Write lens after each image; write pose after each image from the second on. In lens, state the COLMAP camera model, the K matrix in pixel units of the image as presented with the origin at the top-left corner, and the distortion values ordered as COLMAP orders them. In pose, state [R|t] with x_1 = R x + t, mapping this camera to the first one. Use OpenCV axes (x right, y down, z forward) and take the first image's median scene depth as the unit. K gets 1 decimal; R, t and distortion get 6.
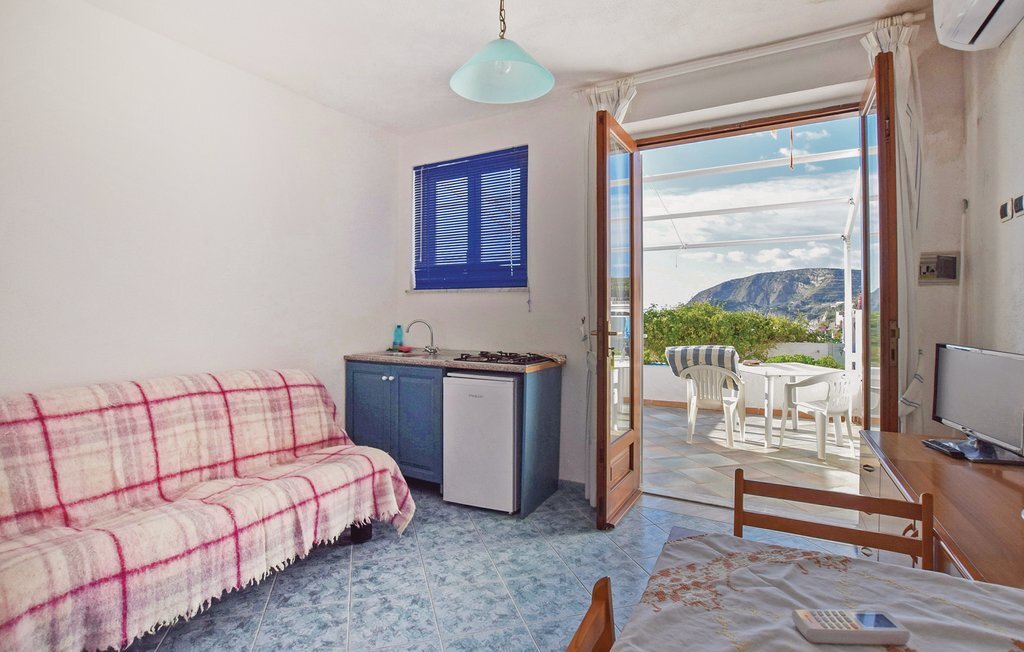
lens RADIAL K [[473.7, 0, 530.1], [0, 473.7, 309.6], [0, 0, 1]] dist [-0.018397, -0.000526]
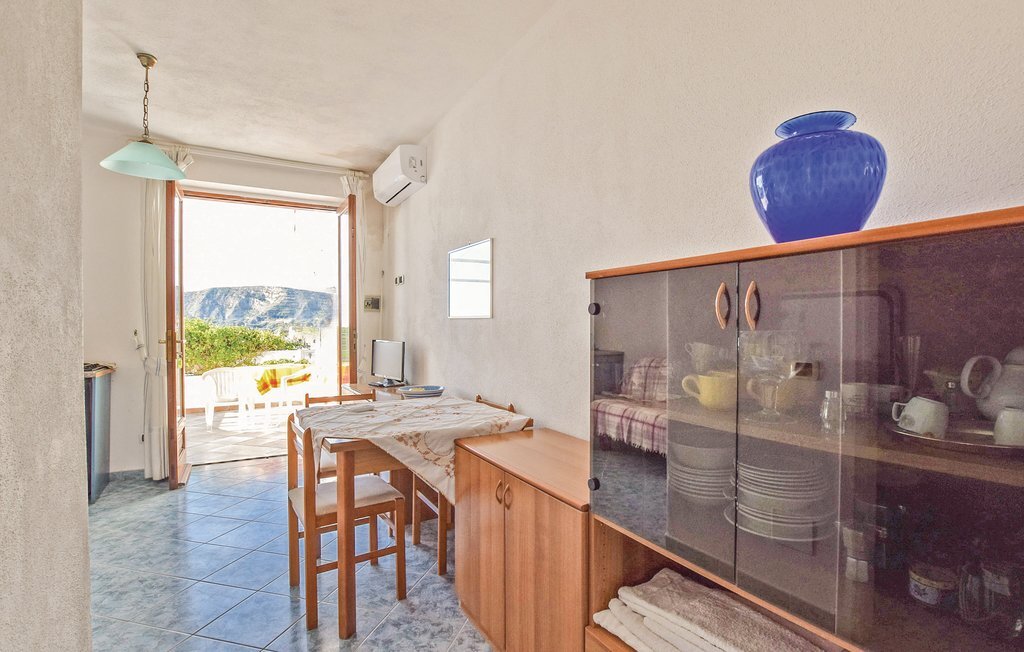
lens RADIAL K [[473.7, 0, 507.9], [0, 473.7, 328.8], [0, 0, 1]] dist [-0.018397, -0.000526]
pose [[0.527430, -0.005129, 0.849583, -0.495621], [-0.001554, 0.999974, 0.007001, 0.004747], [-0.849597, -0.005013, 0.527409, -0.516437]]
